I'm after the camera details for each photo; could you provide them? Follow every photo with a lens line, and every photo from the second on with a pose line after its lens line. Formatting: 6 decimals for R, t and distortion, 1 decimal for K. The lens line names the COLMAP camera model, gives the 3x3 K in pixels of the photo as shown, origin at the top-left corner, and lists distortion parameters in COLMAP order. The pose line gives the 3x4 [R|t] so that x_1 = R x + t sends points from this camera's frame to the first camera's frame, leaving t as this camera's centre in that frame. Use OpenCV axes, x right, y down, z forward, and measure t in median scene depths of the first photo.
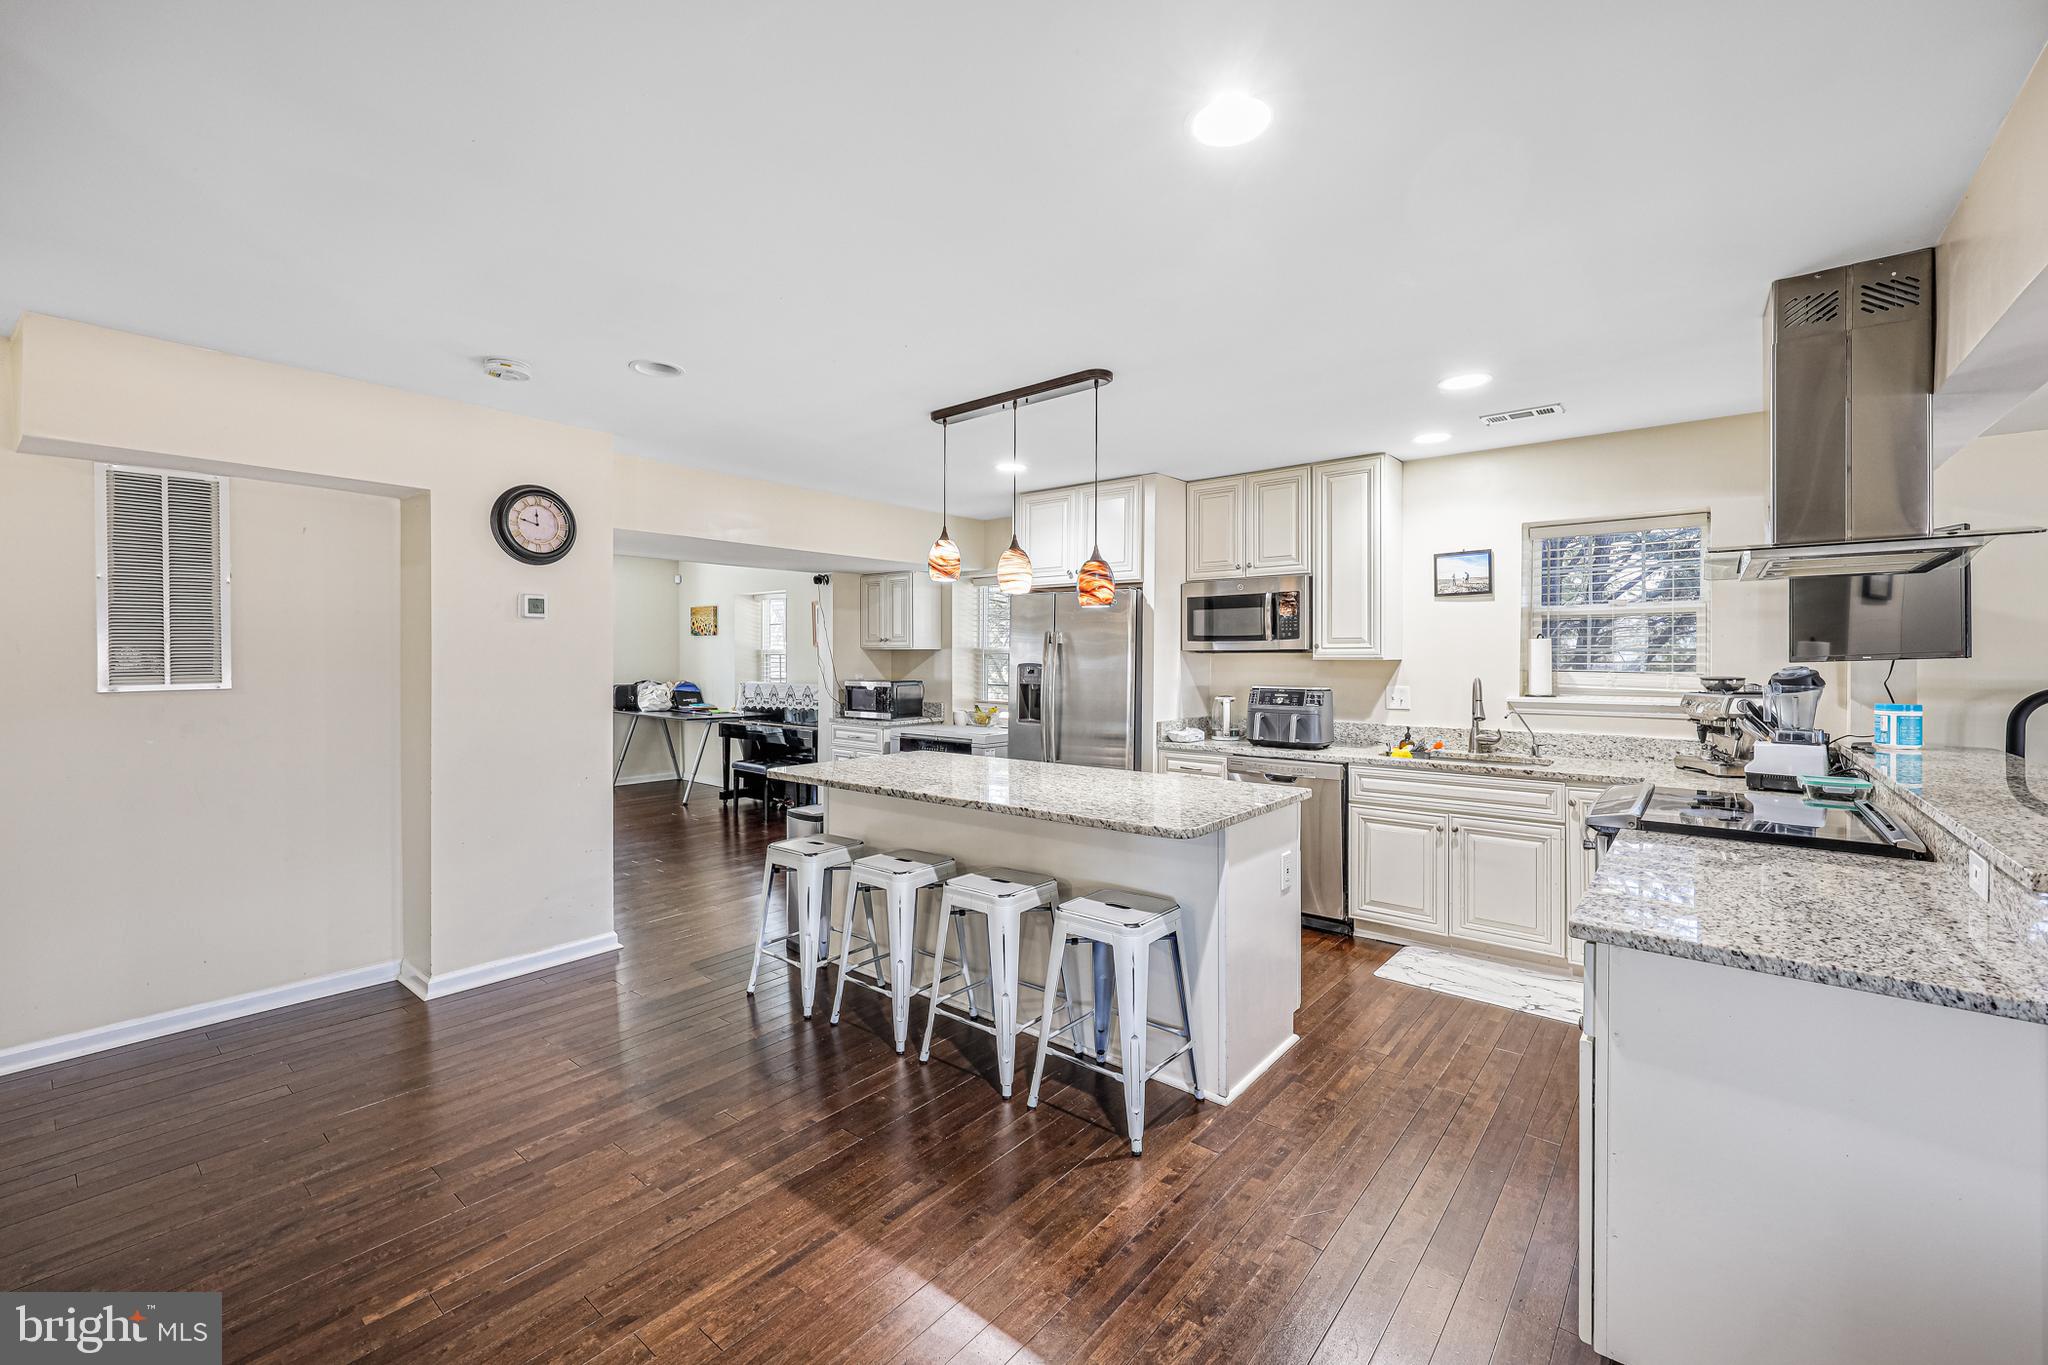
lens RADIAL K [[841.7, 0, 1034.3], [0, 841.7, 669.4], [0, 0, 1]] dist [0.000208, -0.000408]
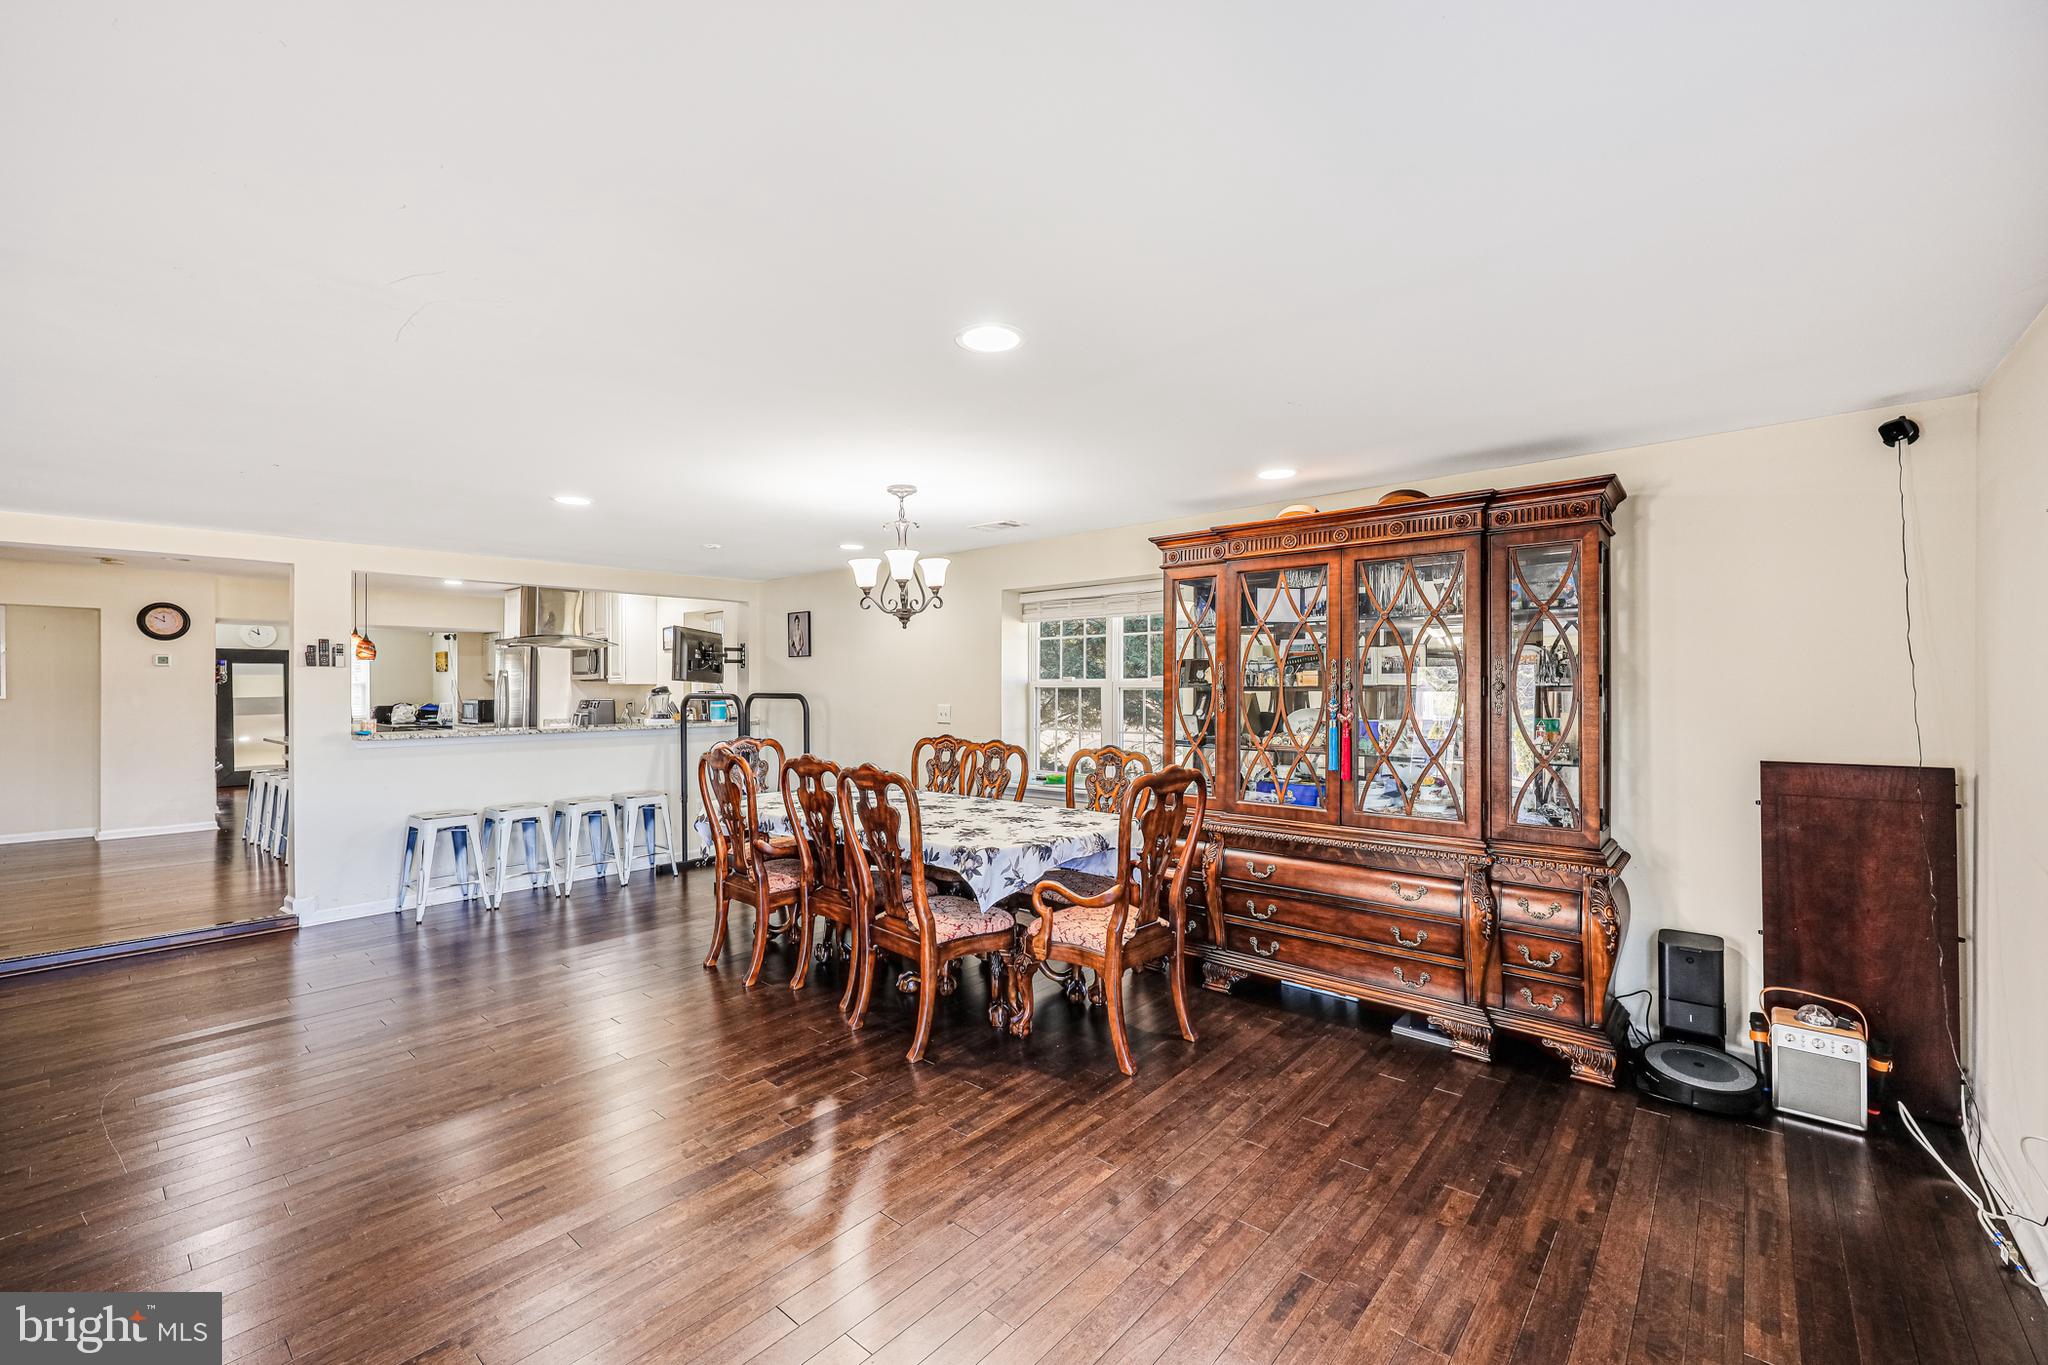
lens RADIAL K [[838.4, 0, 1023.6], [0, 838.4, 687.1], [0, 0, 1]] dist [-0.001341, 0.000245]
pose [[0.999804, -0.003750, -0.019436, 1.332342], [0.003426, 0.999855, -0.016676, 0.029179], [0.019496, 0.016606, 0.999672, -0.876797]]
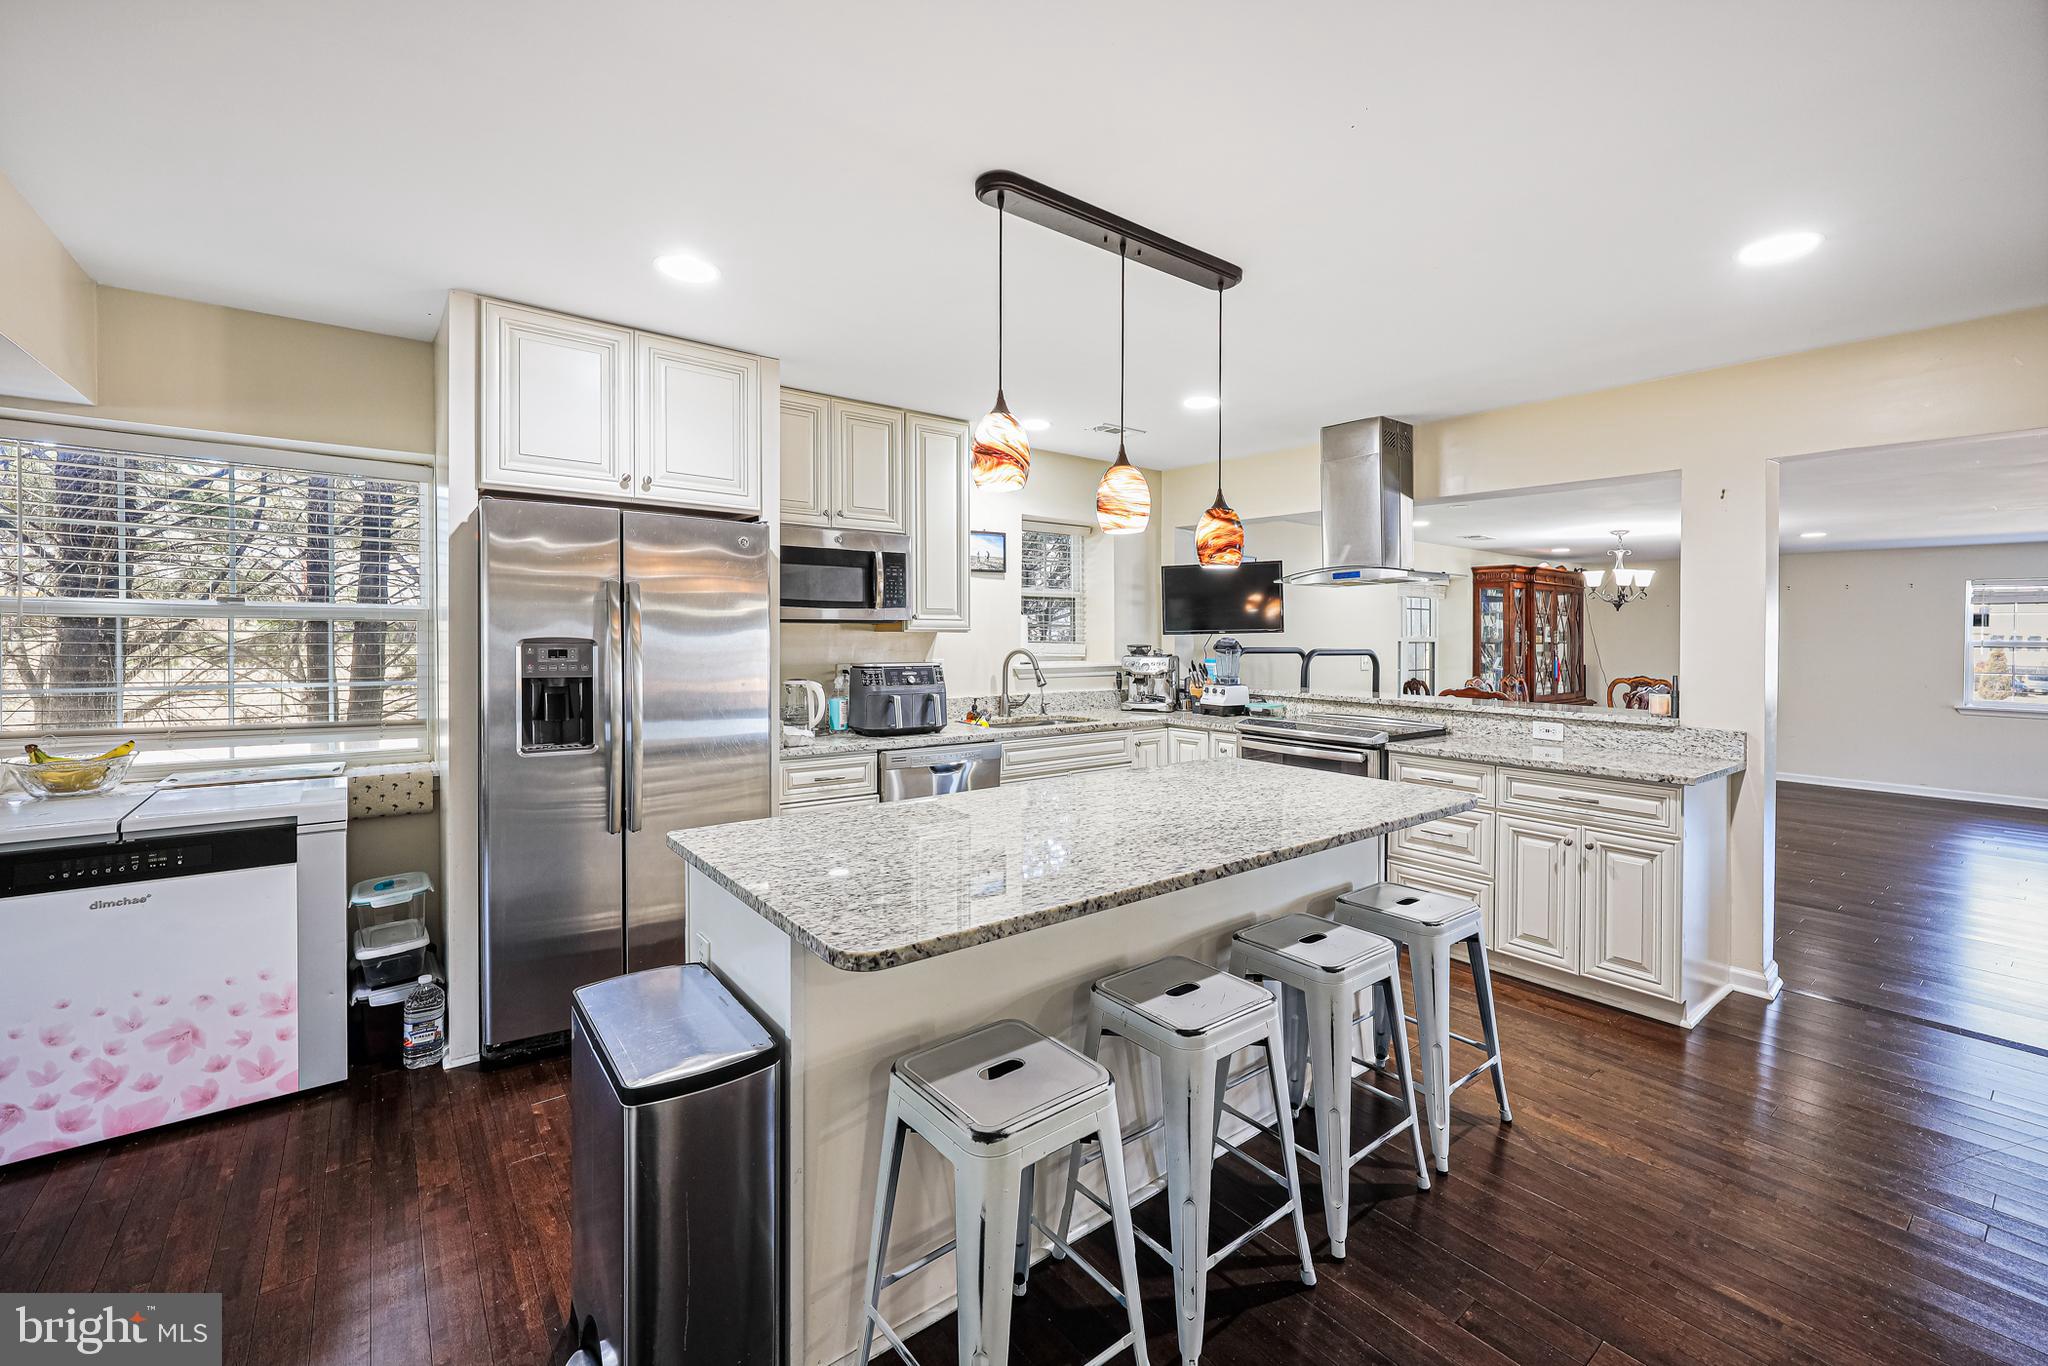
lens RADIAL K [[841.7, 0, 1021.3], [0, 841.7, 633.7], [0, 0, 1]] dist [0.000208, -0.000408]
pose [[0.228317, -0.000424, 0.973587, -0.511454], [0.005219, 0.999986, -0.000788, -0.008449], [-0.973573, 0.005262, 0.228316, 0.691936]]
